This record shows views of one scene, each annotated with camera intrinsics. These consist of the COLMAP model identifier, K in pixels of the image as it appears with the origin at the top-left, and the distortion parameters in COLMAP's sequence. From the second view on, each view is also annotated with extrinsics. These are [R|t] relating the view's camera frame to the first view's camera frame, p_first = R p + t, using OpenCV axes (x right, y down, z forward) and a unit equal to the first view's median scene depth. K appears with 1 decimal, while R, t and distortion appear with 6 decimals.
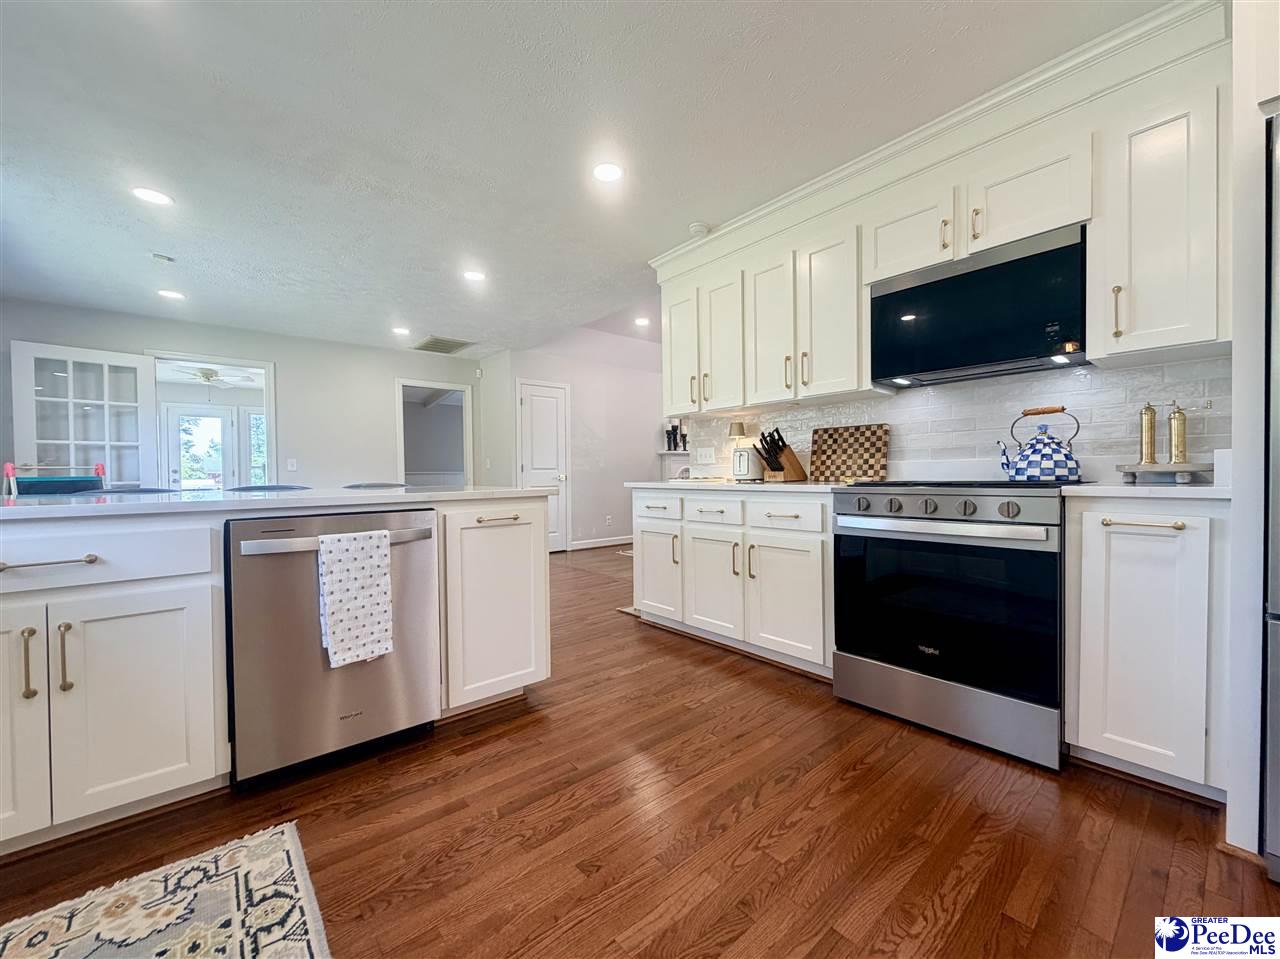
lens RADIAL K [[509.6, 0, 634.3], [0, 509.6, 480.4], [0, 0, 1]] dist [-0.000819, -0.000126]
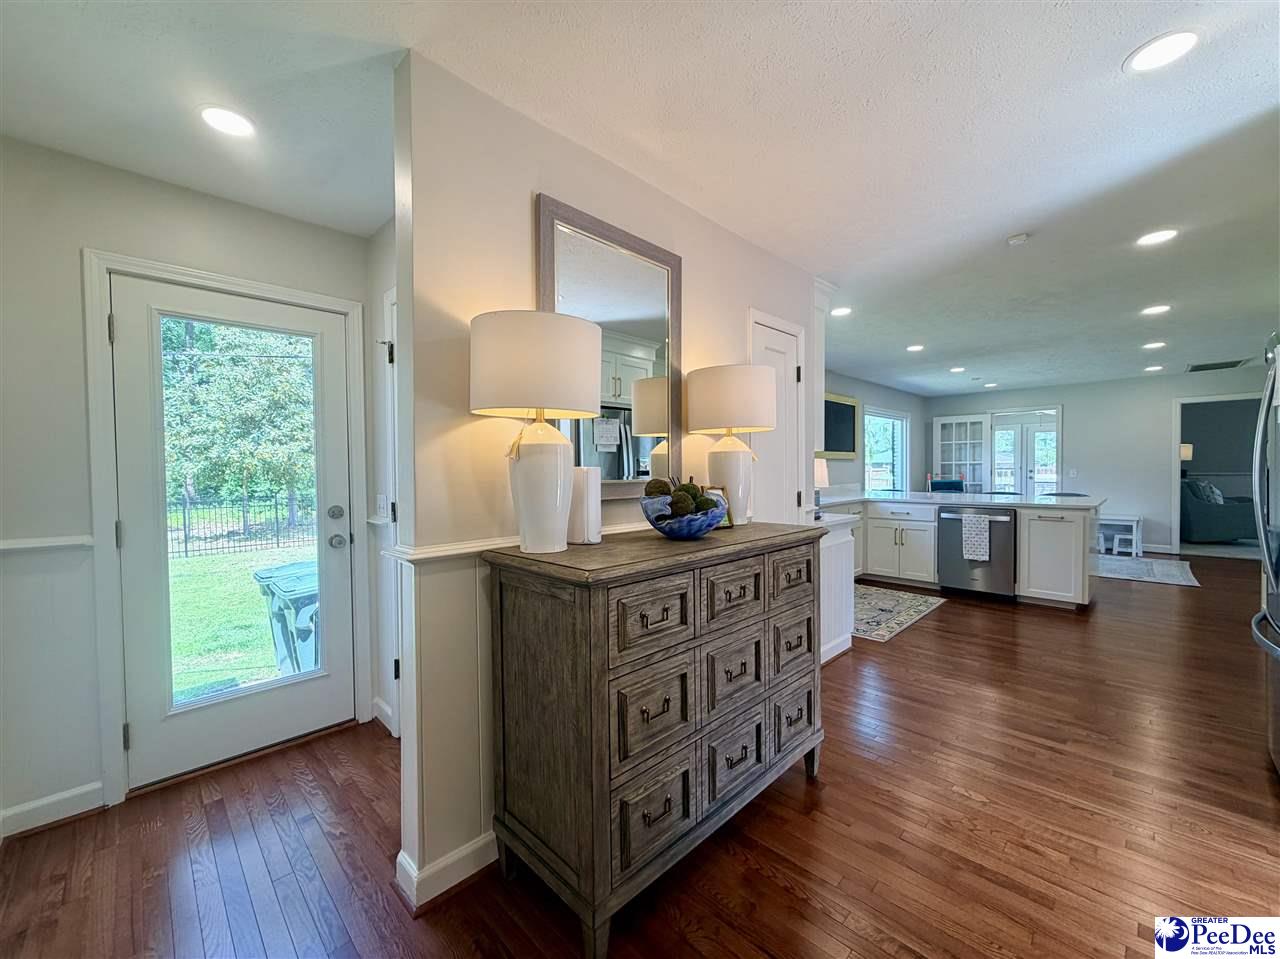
lens RADIAL K [[510.5, 0, 638.5], [0, 510.5, 480.2], [0, 0, 1]] dist [-0.000470, 0.000070]
pose [[0.086394, 0.035099, -0.995643, 1.132178], [-0.004233, 0.999383, 0.034864, -0.096417], [0.996252, 0.001202, 0.086490, -0.596879]]
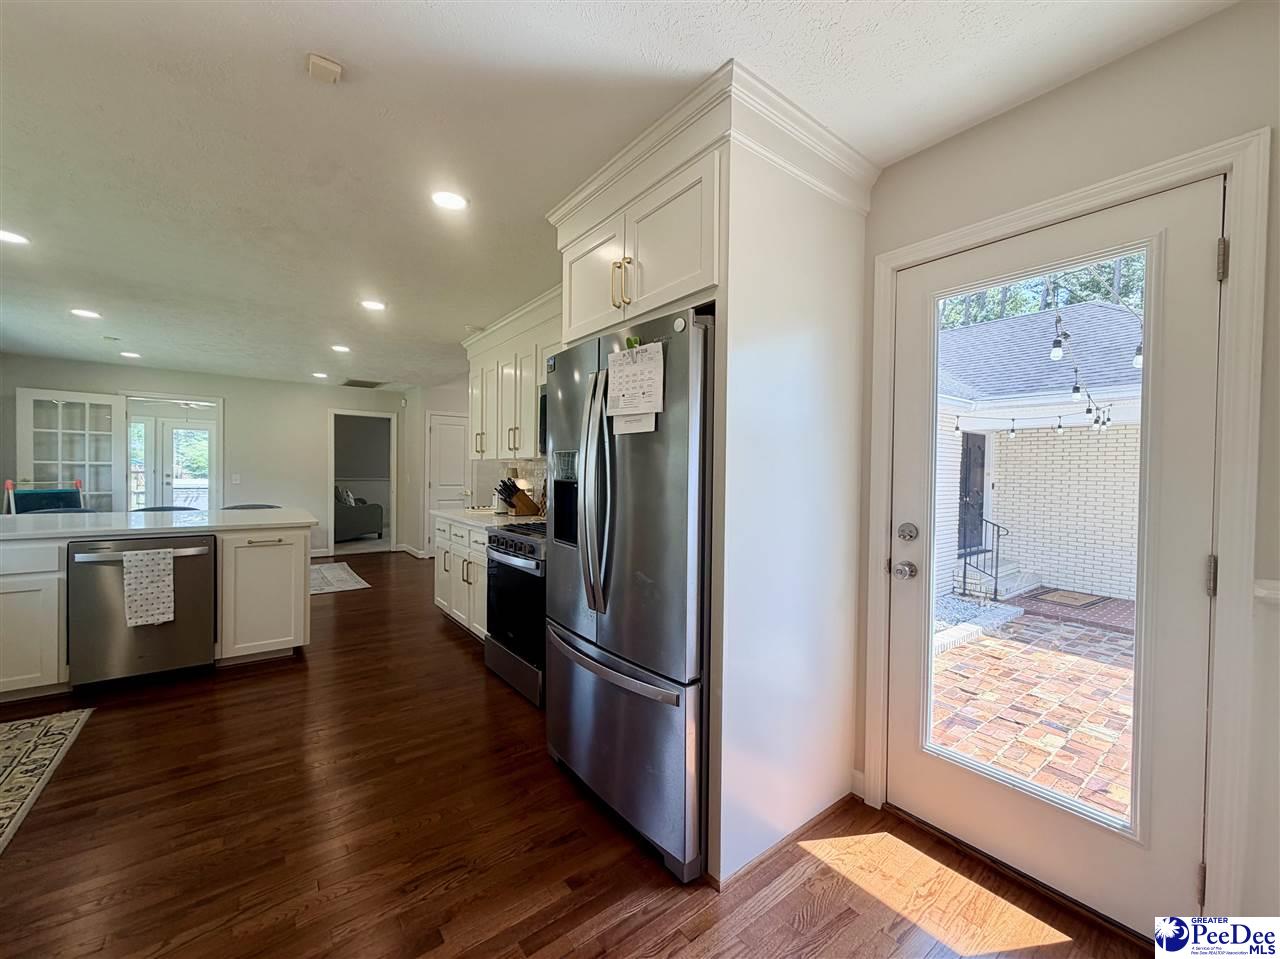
lens RADIAL K [[509.6, 0, 634.3], [0, 509.6, 480.4], [0, 0, 1]] dist [-0.000819, -0.000126]
pose [[0.998333, 0.027296, -0.050850, 0.633219], [-0.027231, 0.999627, 0.001977, -0.097831], [0.050885, -0.000589, 0.998704, -0.344454]]
